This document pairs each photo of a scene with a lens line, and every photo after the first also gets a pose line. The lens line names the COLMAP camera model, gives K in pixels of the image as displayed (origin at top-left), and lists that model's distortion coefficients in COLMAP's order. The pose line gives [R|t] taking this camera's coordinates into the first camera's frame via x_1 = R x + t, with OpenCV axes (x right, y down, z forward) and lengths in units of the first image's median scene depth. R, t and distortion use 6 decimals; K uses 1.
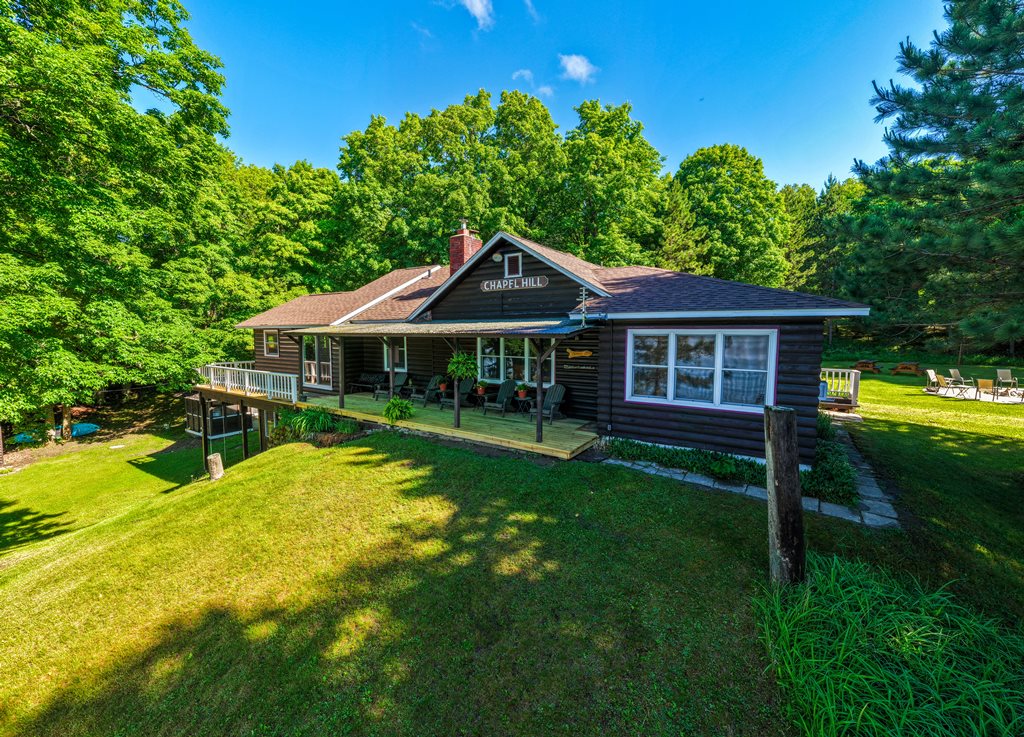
lens RADIAL K [[396.4, 0, 515.0], [0, 396.4, 379.0], [0, 0, 1]] dist [-0.016233, -0.000010]
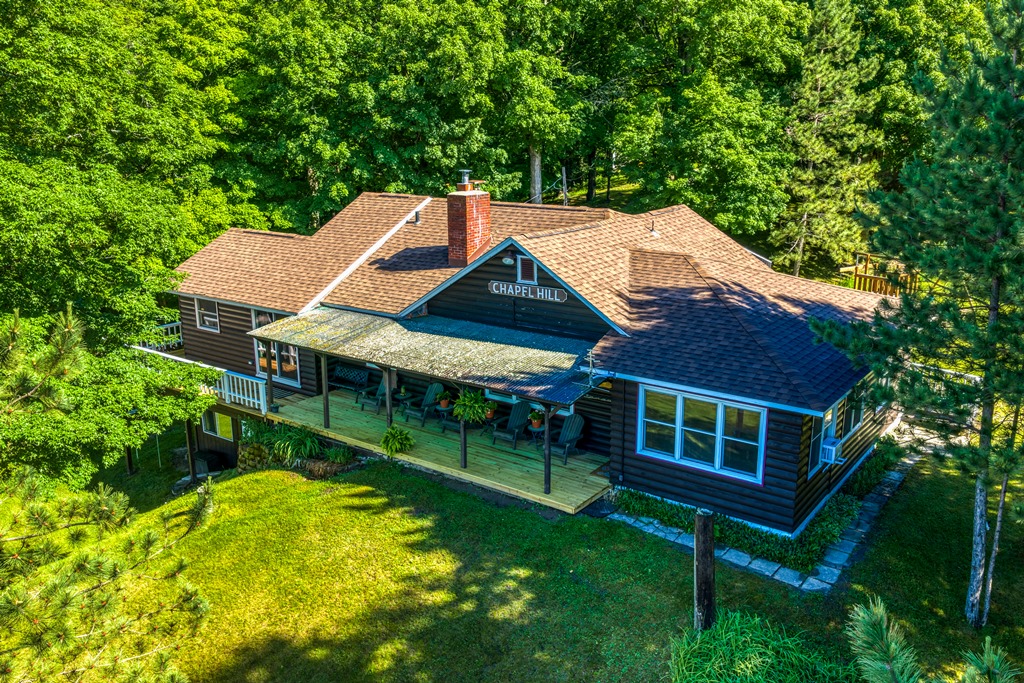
lens RADIAL K [[875.6, 0, 512.0], [0, 875.6, 341.5], [0, 0, 1]] dist [-0.031656, -0.007673]
pose [[0.997785, 0.007630, -0.066088, 0.088136], [0.002893, 0.987486, 0.157681, -0.432507], [0.066464, -0.157522, 0.985276, -0.851759]]
